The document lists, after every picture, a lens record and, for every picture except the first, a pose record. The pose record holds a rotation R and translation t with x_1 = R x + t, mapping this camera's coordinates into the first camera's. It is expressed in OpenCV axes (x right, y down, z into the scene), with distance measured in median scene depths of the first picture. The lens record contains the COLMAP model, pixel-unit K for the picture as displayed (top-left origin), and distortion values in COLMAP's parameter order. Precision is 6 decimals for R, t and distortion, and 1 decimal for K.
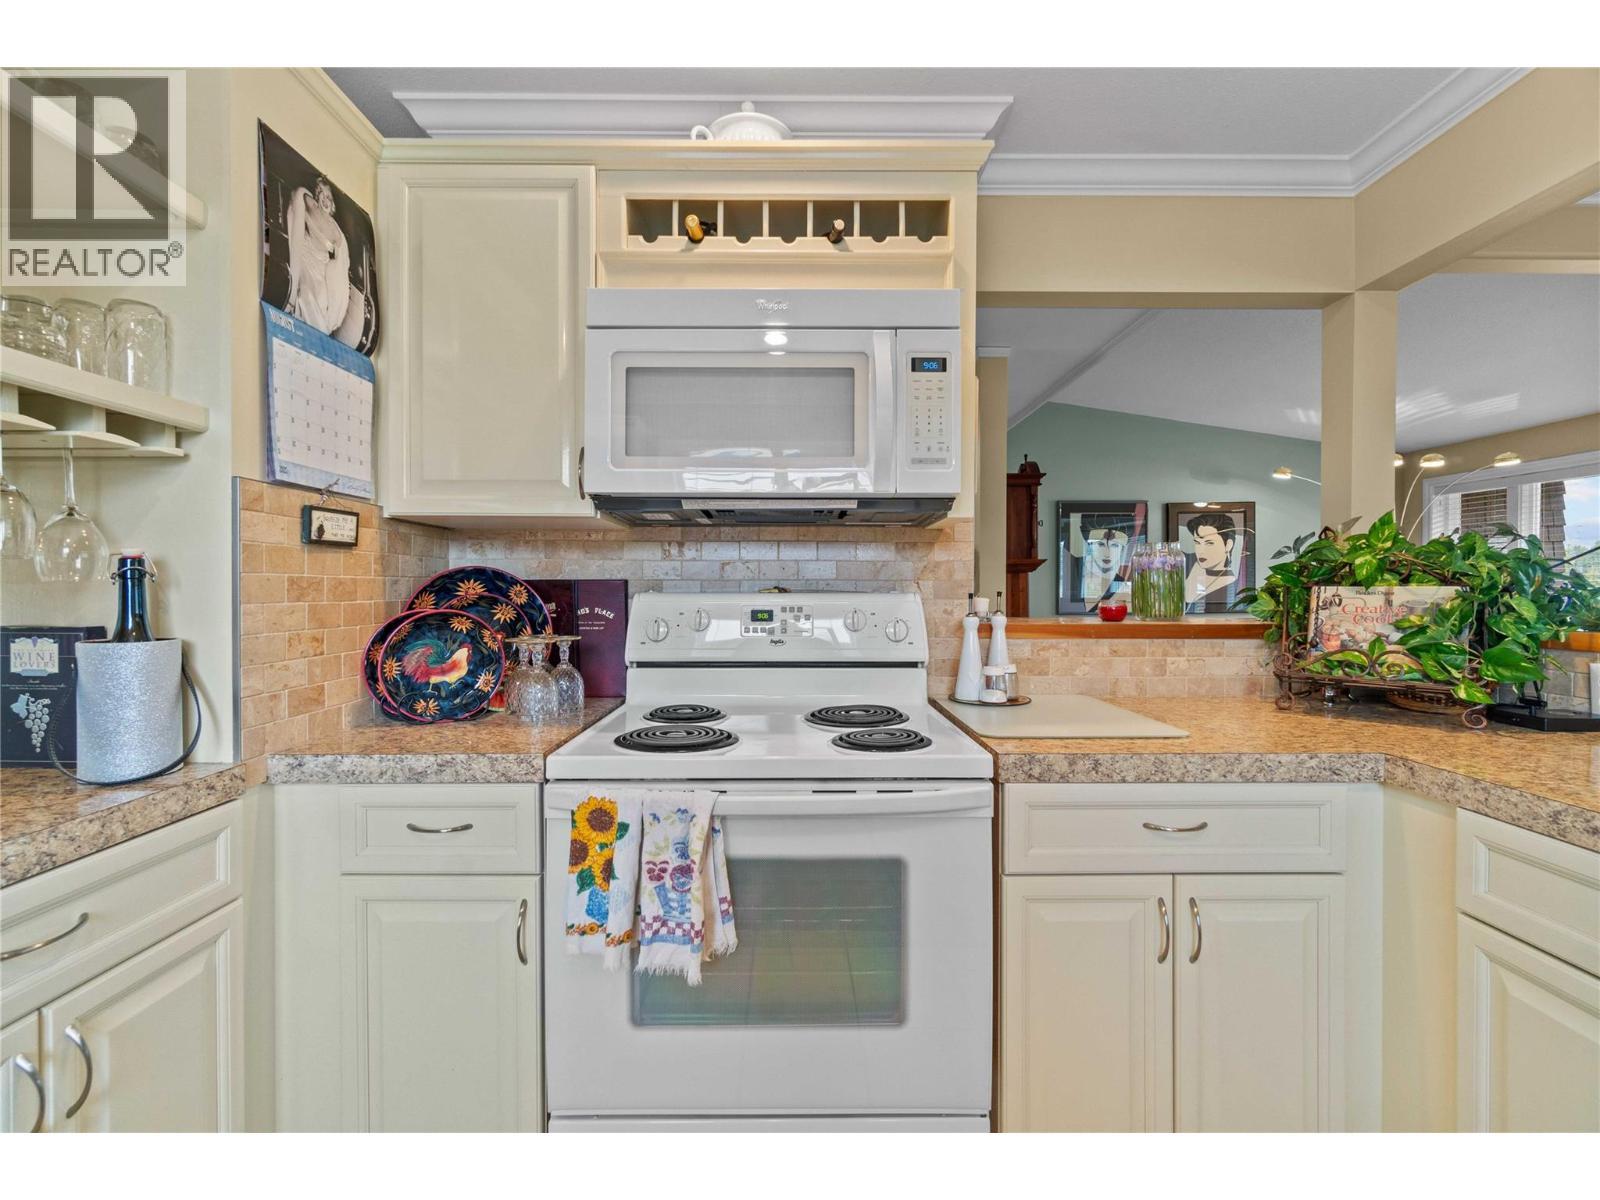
lens RADIAL K [[689.5, 0, 794.9], [0, 689.5, 595.5], [0, 0, 1]] dist [-0.005096, 0.001141]
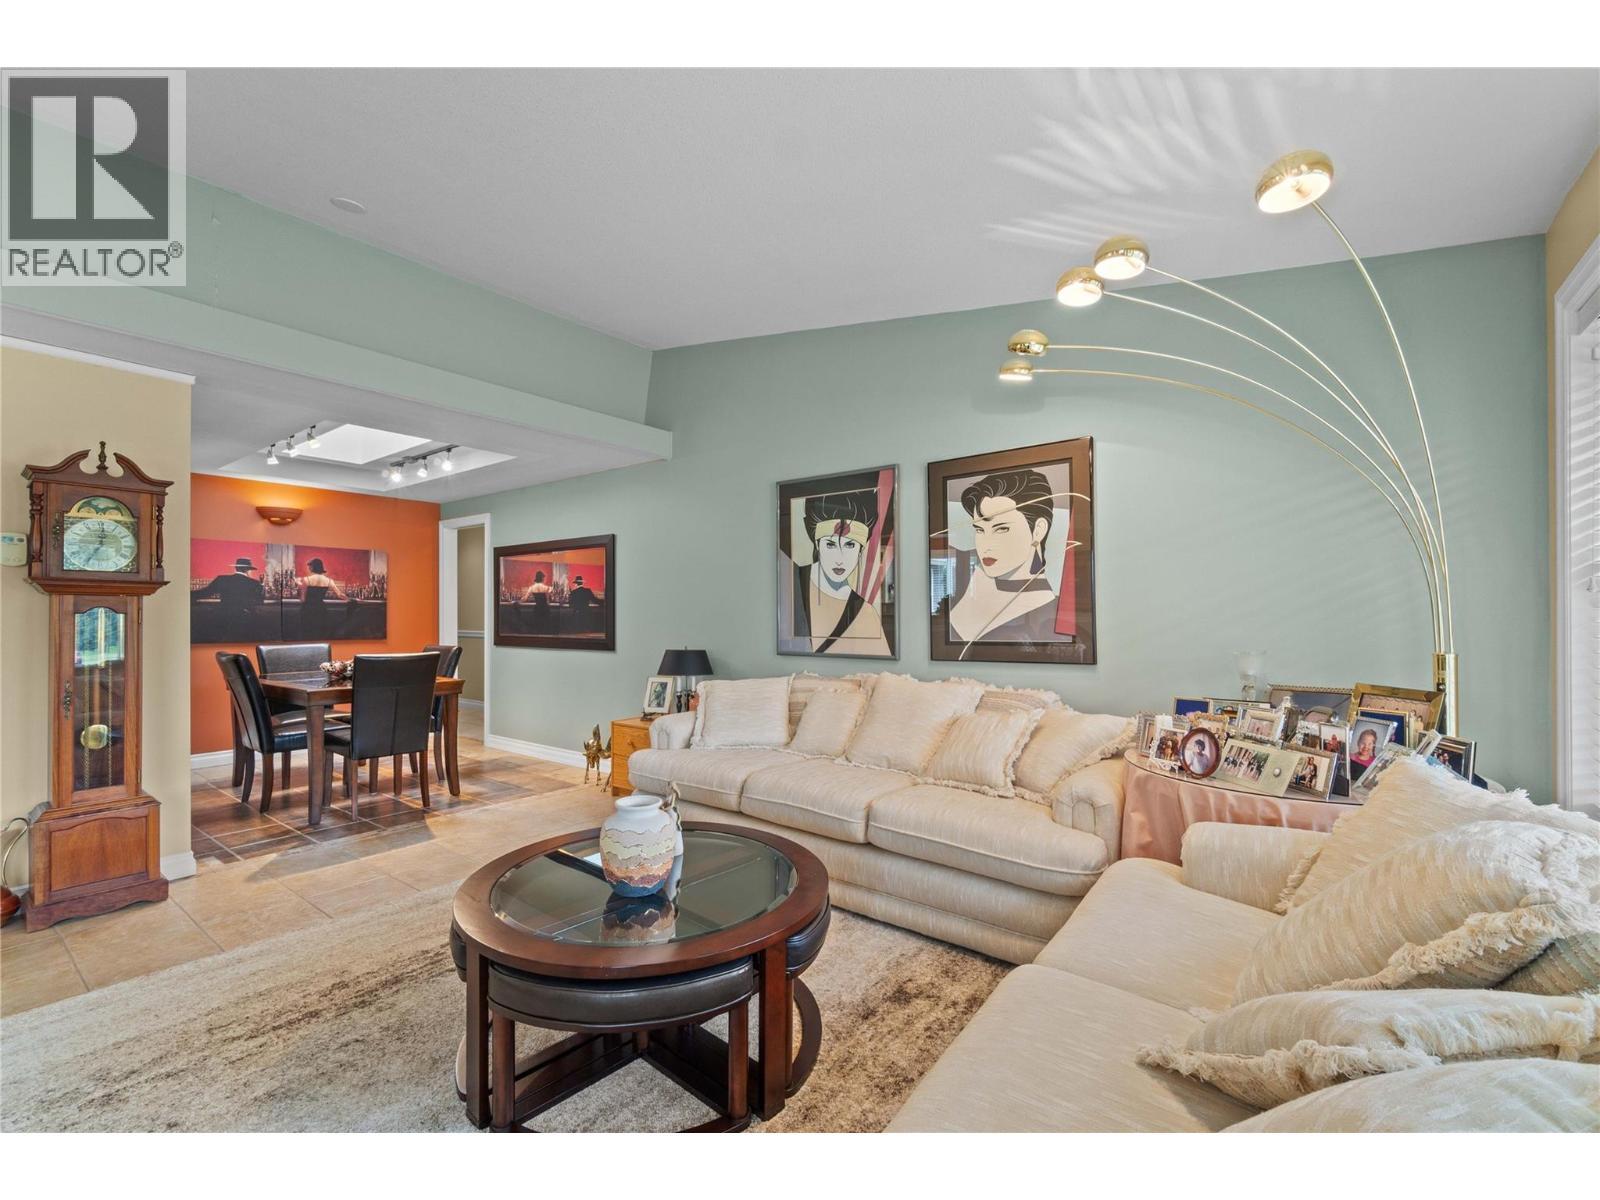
lens RADIAL K [[689.5, 0, 799.1], [0, 689.5, 617.2], [0, 0, 1]] dist [-0.005096, 0.001141]
pose [[0.789524, 0.003615, -0.613709, 3.146632], [-0.006800, 0.999973, -0.002857, -0.023688], [0.613682, 0.006429, 0.789527, 1.919697]]
